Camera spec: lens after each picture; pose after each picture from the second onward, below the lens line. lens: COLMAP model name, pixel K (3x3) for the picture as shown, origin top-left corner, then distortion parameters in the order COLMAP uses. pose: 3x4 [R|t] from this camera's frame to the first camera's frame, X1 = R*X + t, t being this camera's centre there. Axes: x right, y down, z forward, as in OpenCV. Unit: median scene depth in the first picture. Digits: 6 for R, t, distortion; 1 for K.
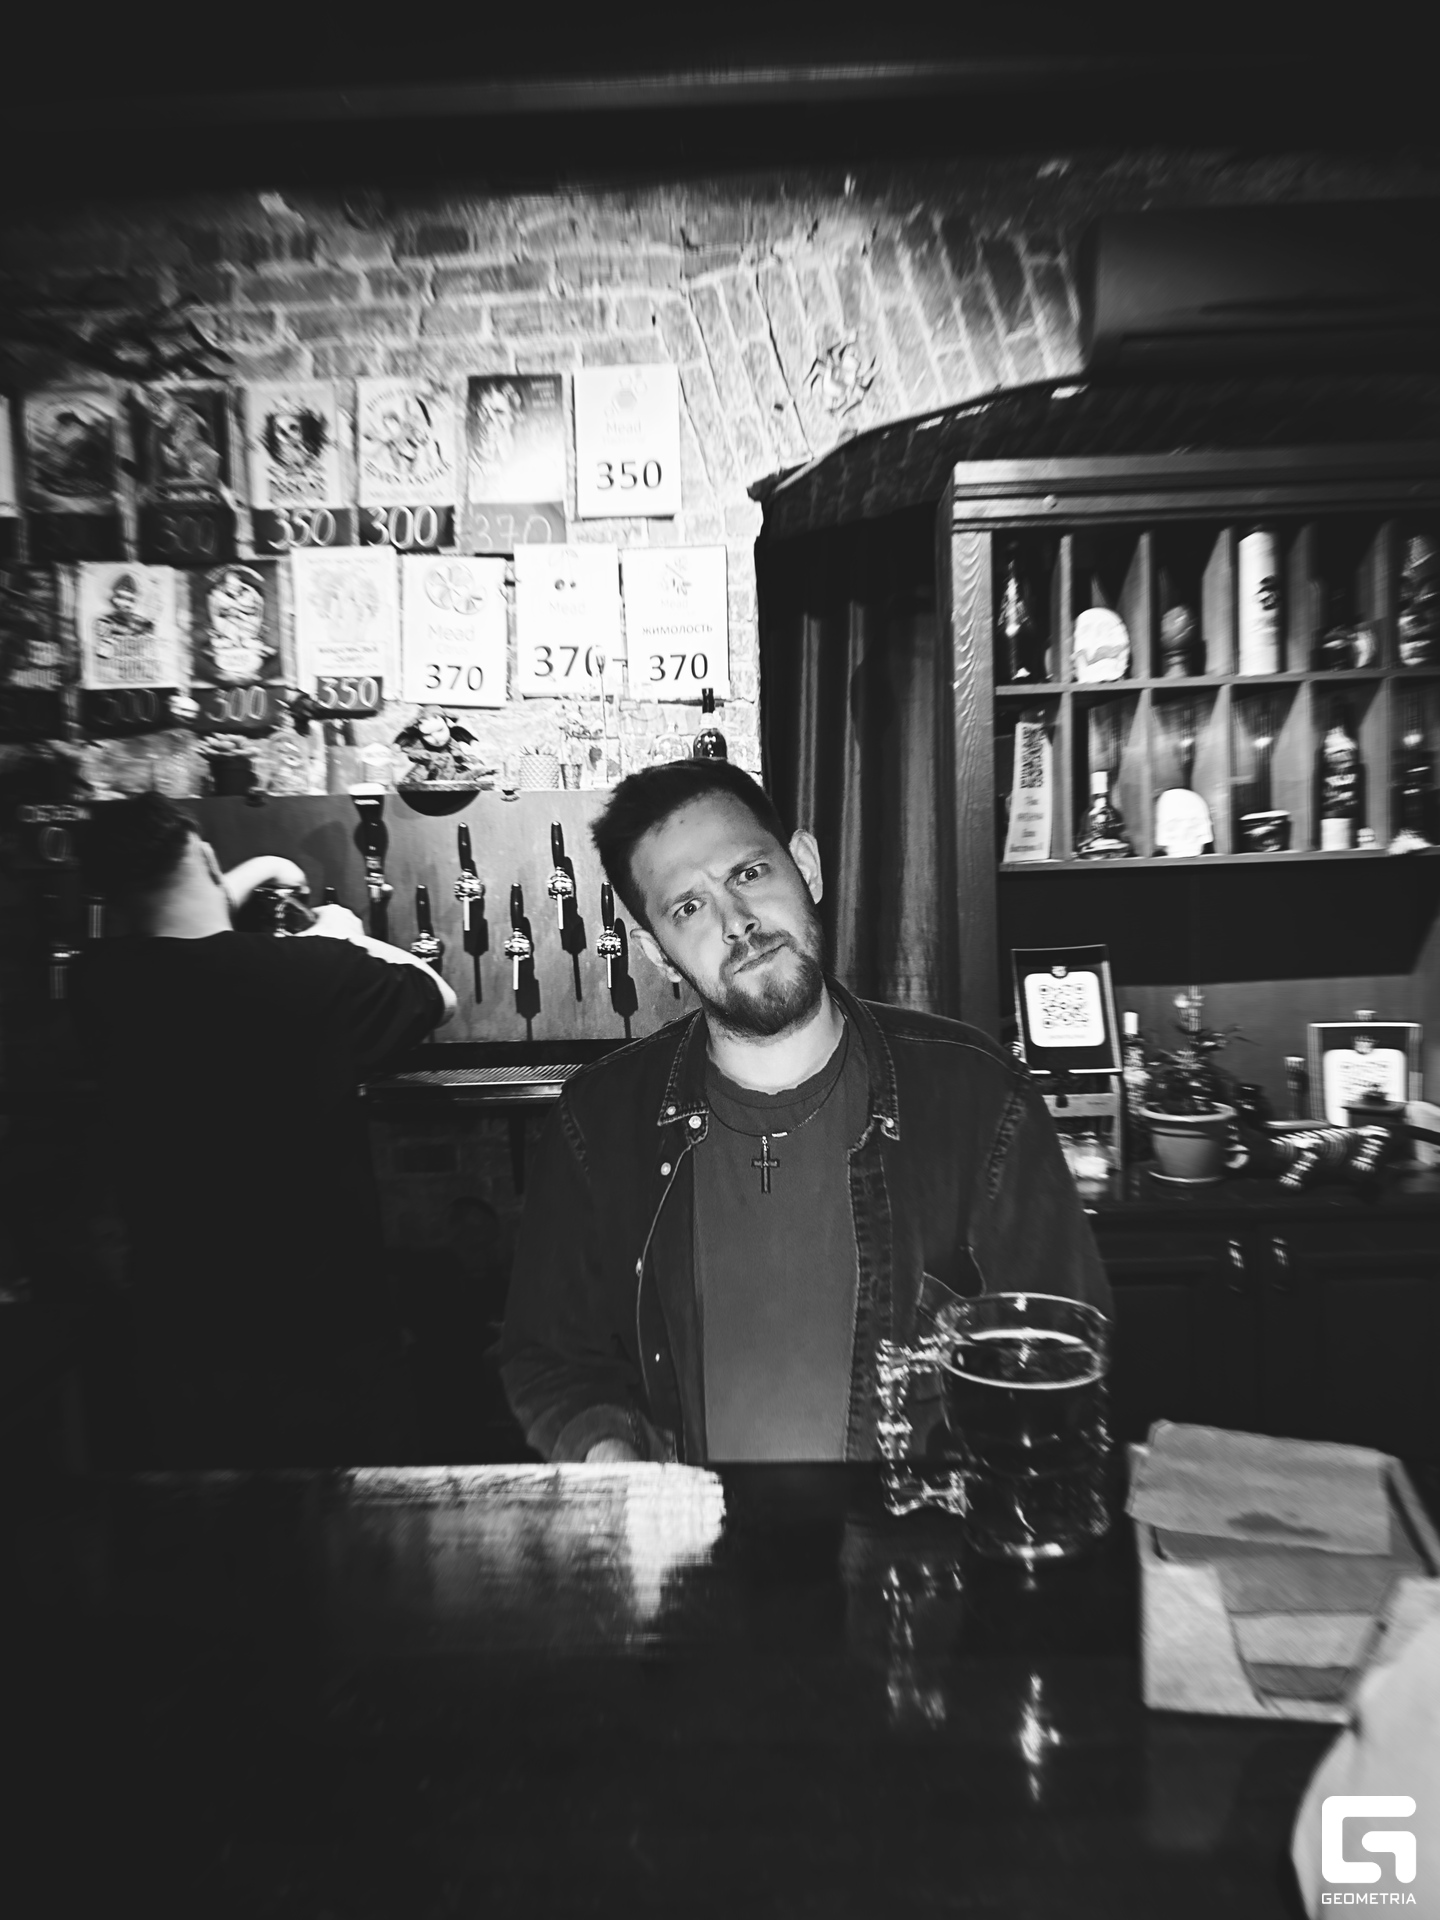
lens RADIAL K [[1429.7, 0, 720.0], [0, 1429.7, 960.0], [0, 0, 1]] dist [0.151568, -0.379798]
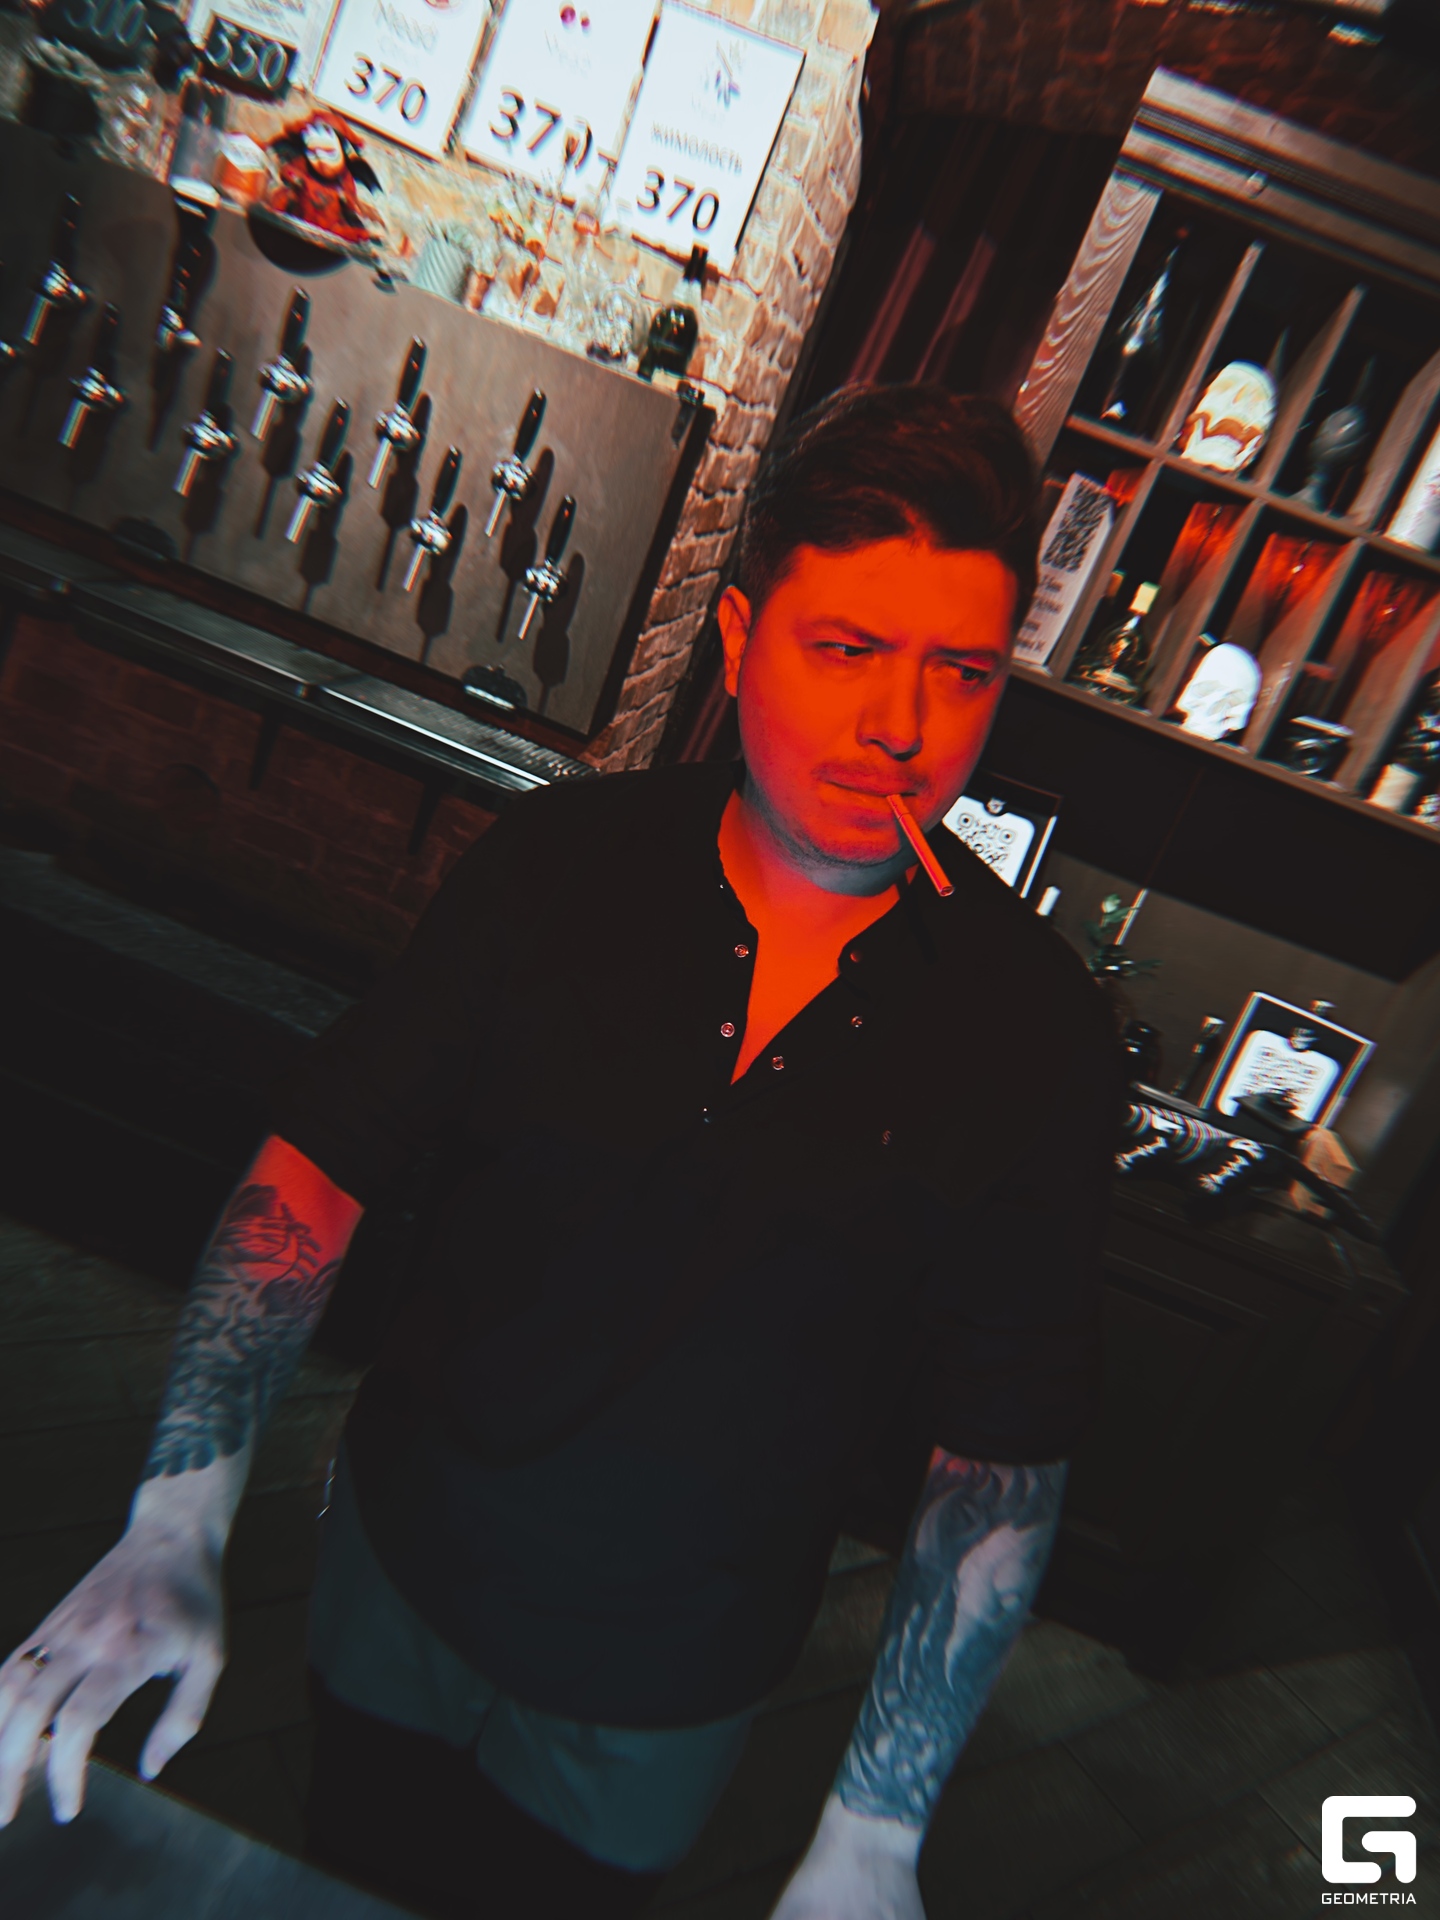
lens RADIAL K [[1451.0, 0, 720.0], [0, 1451.0, 960.0], [0, 0, 1]] dist [0.007341, -0.024019]
pose [[0.916103, 0.400328, 0.022209, 0.123299], [-0.394338, 0.889615, 0.230397, -0.043572], [0.072477, -0.219825, 0.972843, 0.220442]]
